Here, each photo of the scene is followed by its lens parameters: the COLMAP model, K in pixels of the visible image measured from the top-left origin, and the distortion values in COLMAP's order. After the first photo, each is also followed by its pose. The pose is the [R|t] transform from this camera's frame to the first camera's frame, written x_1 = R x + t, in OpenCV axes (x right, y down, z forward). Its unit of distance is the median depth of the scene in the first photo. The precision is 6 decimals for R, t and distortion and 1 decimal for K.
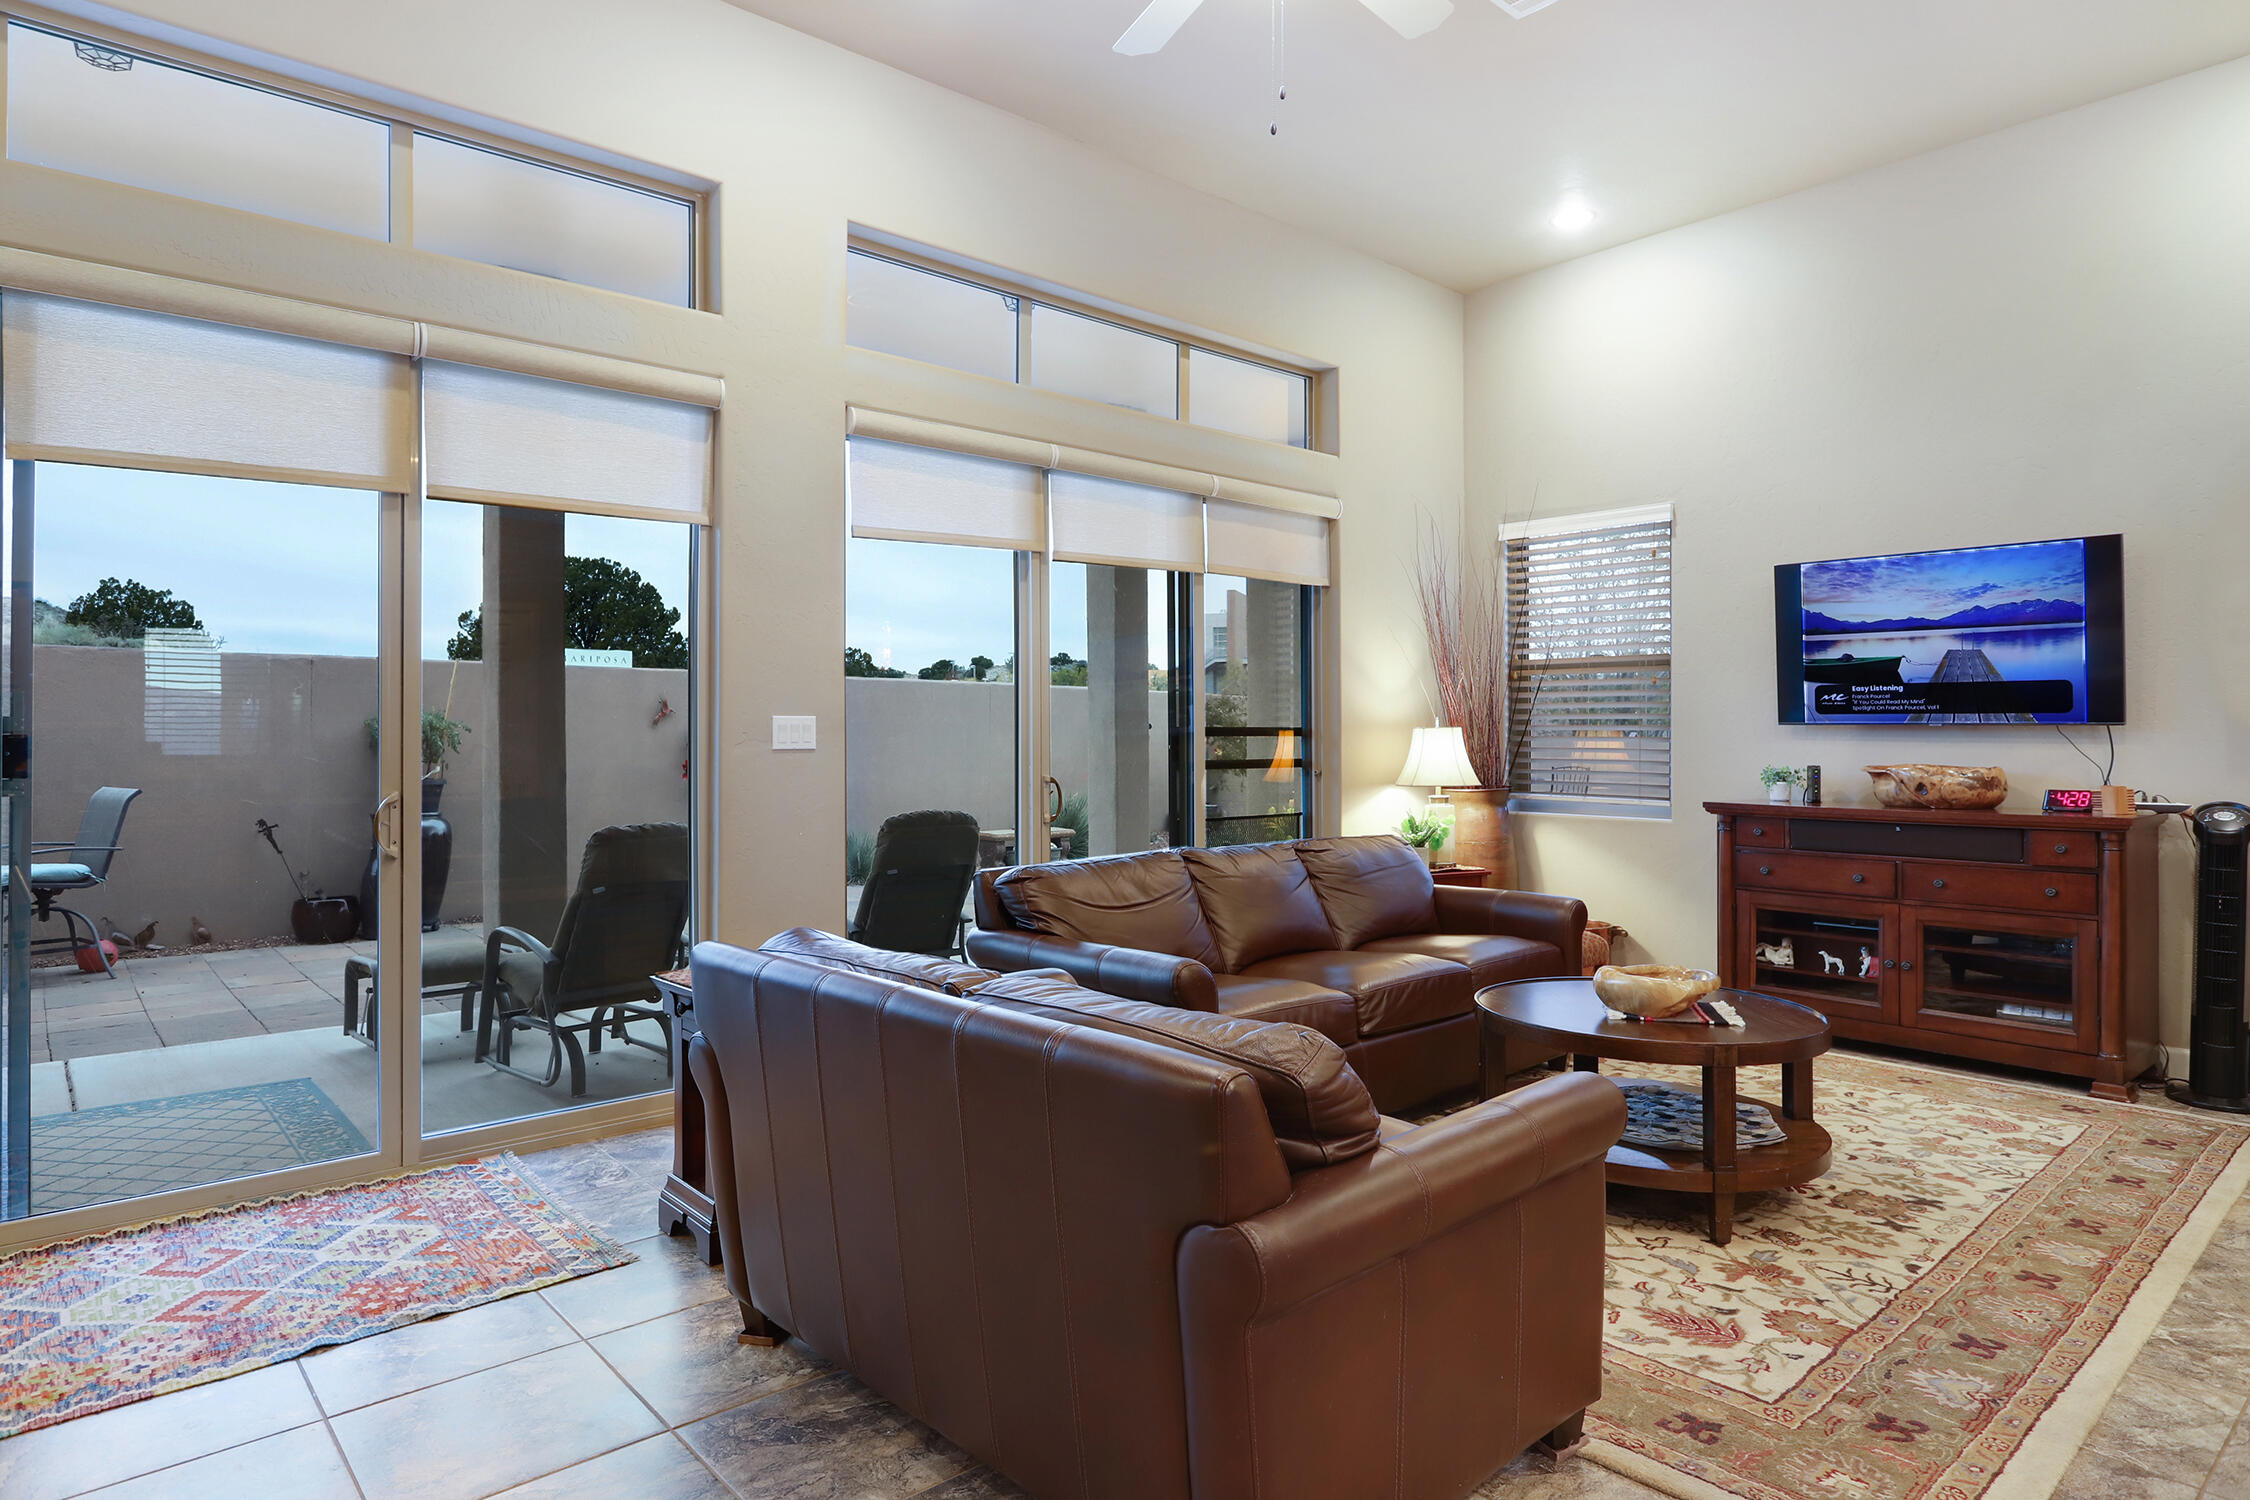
lens RADIAL K [[1275.7, 0, 1122.7], [0, 1275.7, 735.1], [0, 0, 1]] dist [-0.007102, 0.005145]
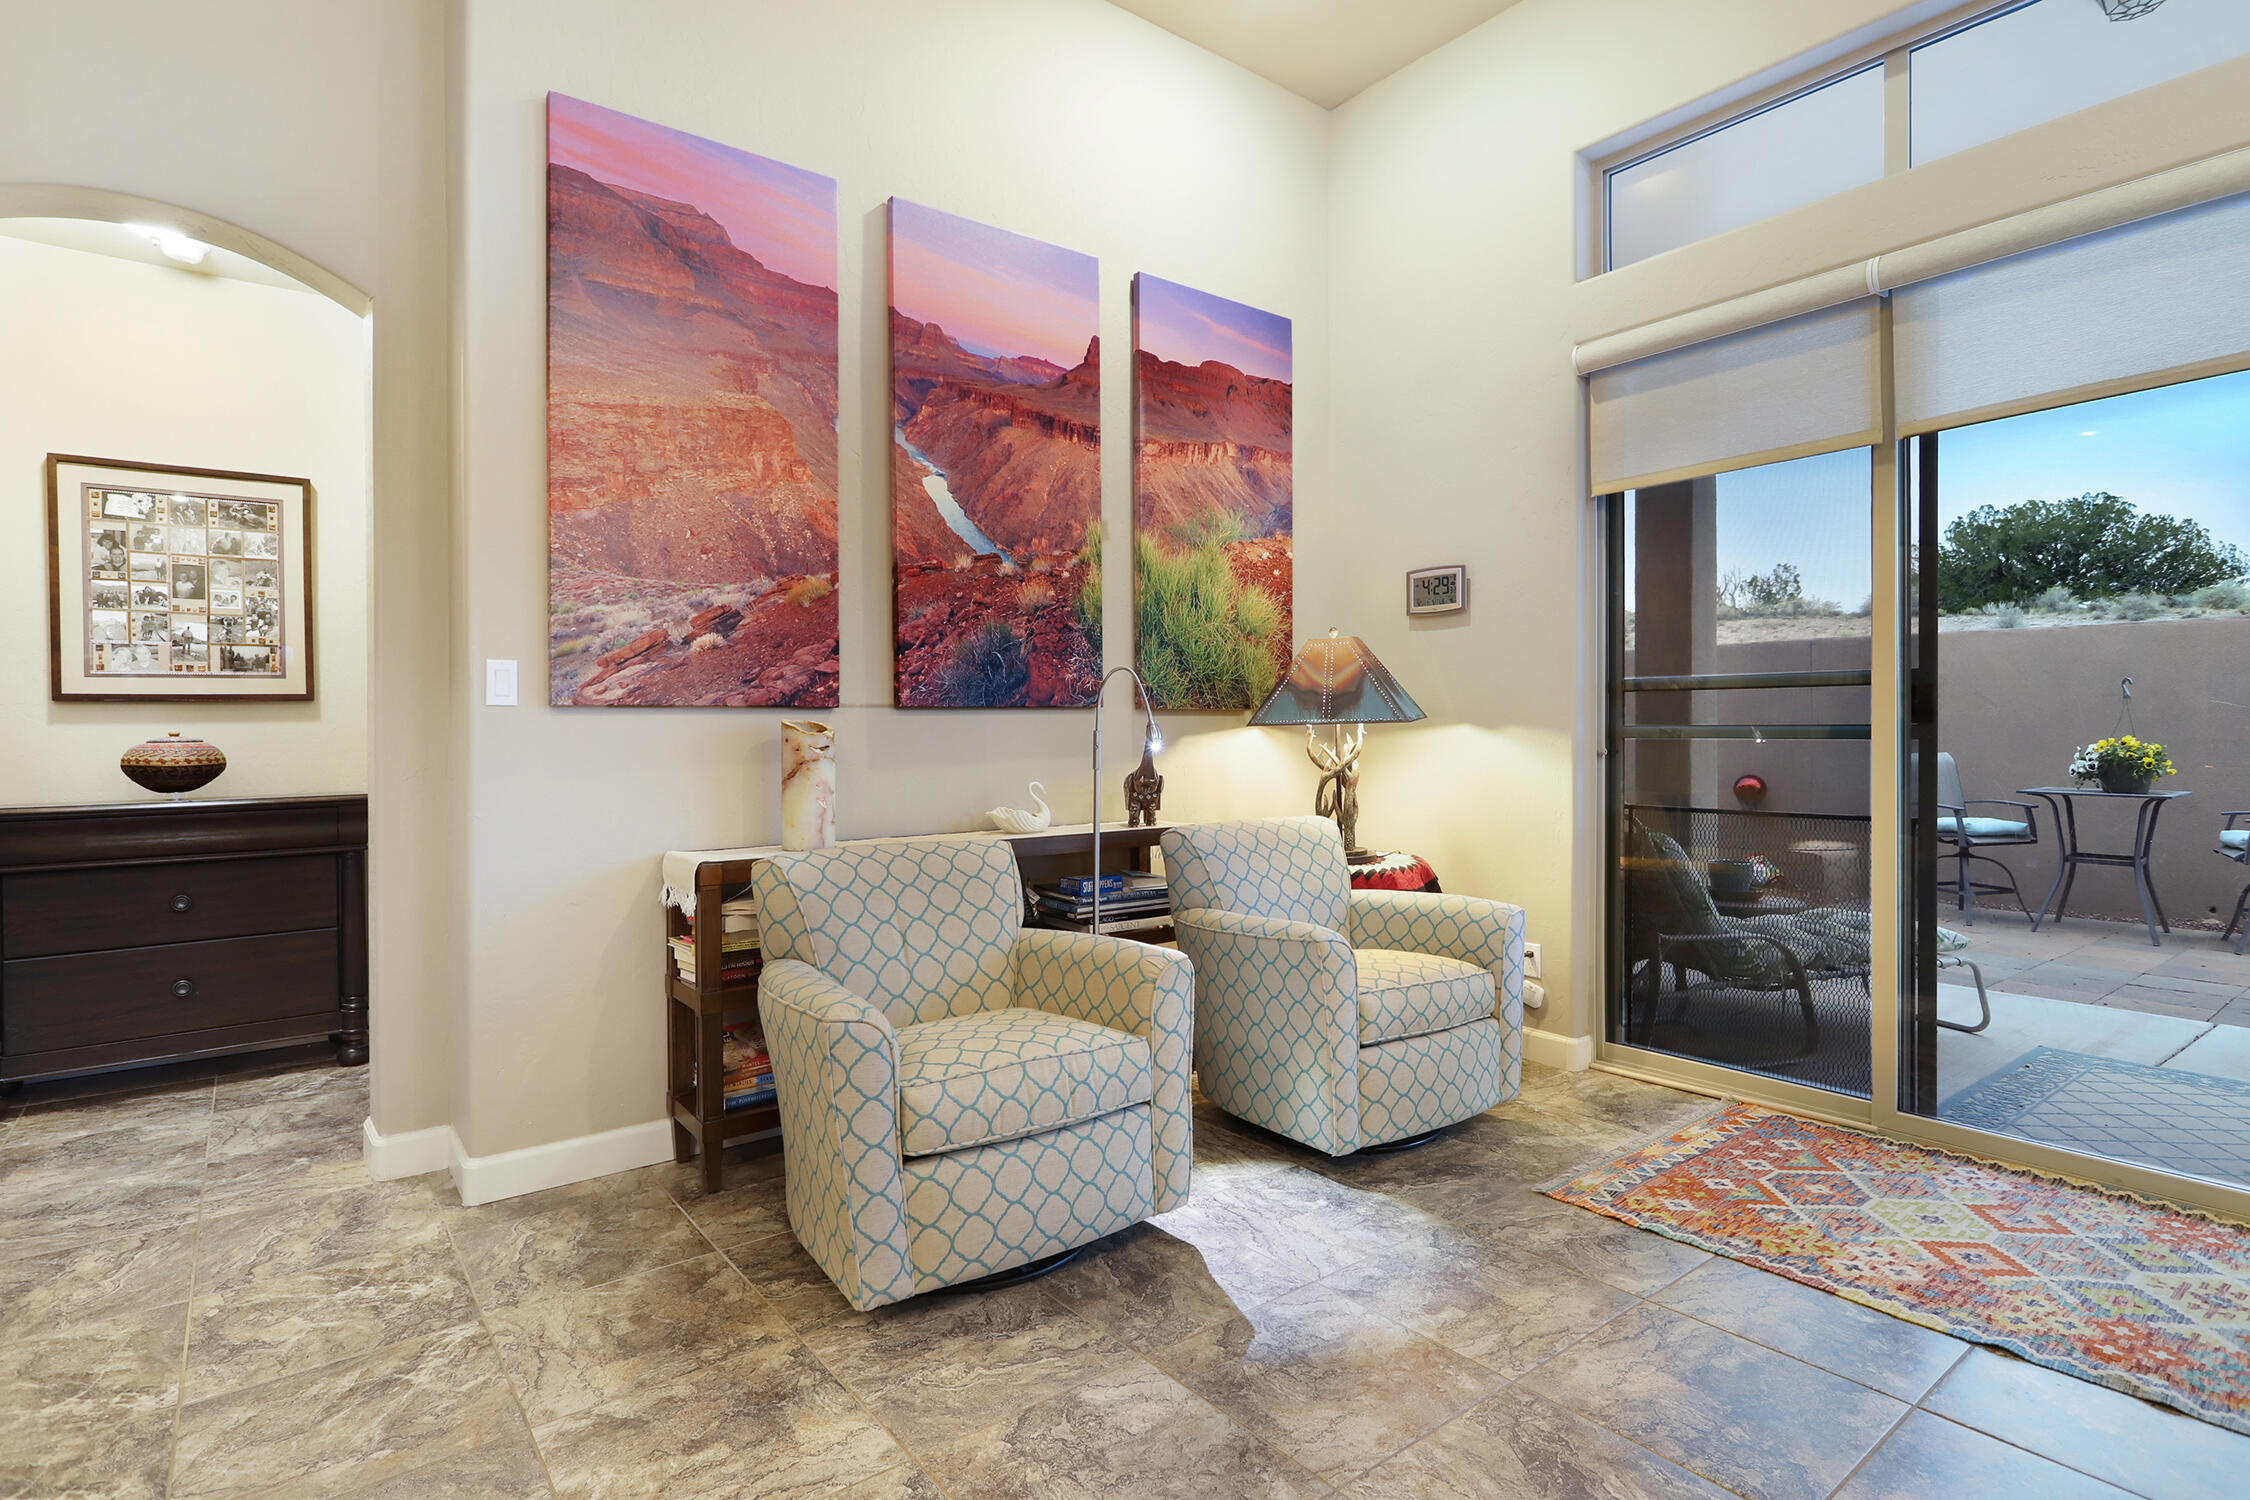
lens RADIAL K [[1151.6, 0, 1147.2], [0, 1151.6, 729.5], [0, 0, 1]] dist [-0.006263, -0.000052]
pose [[-0.059161, 0.000280, -0.998248, 0.120798], [0.007446, 0.999972, -0.000161, 0.025417], [0.998221, -0.007442, -0.059161, 0.265833]]
